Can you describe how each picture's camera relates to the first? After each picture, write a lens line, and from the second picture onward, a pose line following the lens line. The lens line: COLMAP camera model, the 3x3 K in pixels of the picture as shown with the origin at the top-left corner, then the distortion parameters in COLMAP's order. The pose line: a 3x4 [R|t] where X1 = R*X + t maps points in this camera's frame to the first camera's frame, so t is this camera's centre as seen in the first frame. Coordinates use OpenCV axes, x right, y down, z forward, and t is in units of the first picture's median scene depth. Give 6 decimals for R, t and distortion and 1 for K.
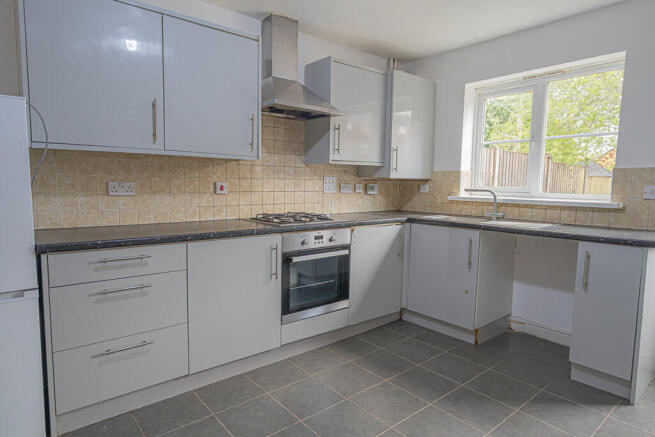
lens RADIAL K [[386.0, 0, 326.0], [0, 386.0, 219.2], [0, 0, 1]] dist [0.010352, 0.006874]
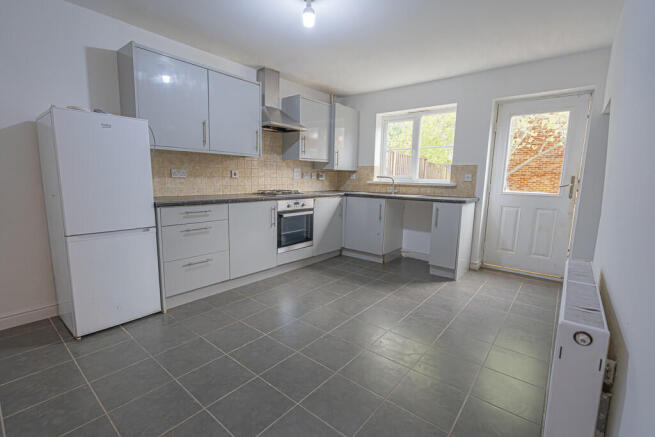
lens RADIAL K [[299.5, 0, 328.1], [0, 299.5, 218.7], [0, 0, 1]] dist [-0.002311, 0.000248]
pose [[0.980730, -0.021683, 0.194161, -0.134774], [0.012617, 0.998777, 0.047808, 0.050774], [-0.194960, -0.044437, 0.979804, -0.313682]]
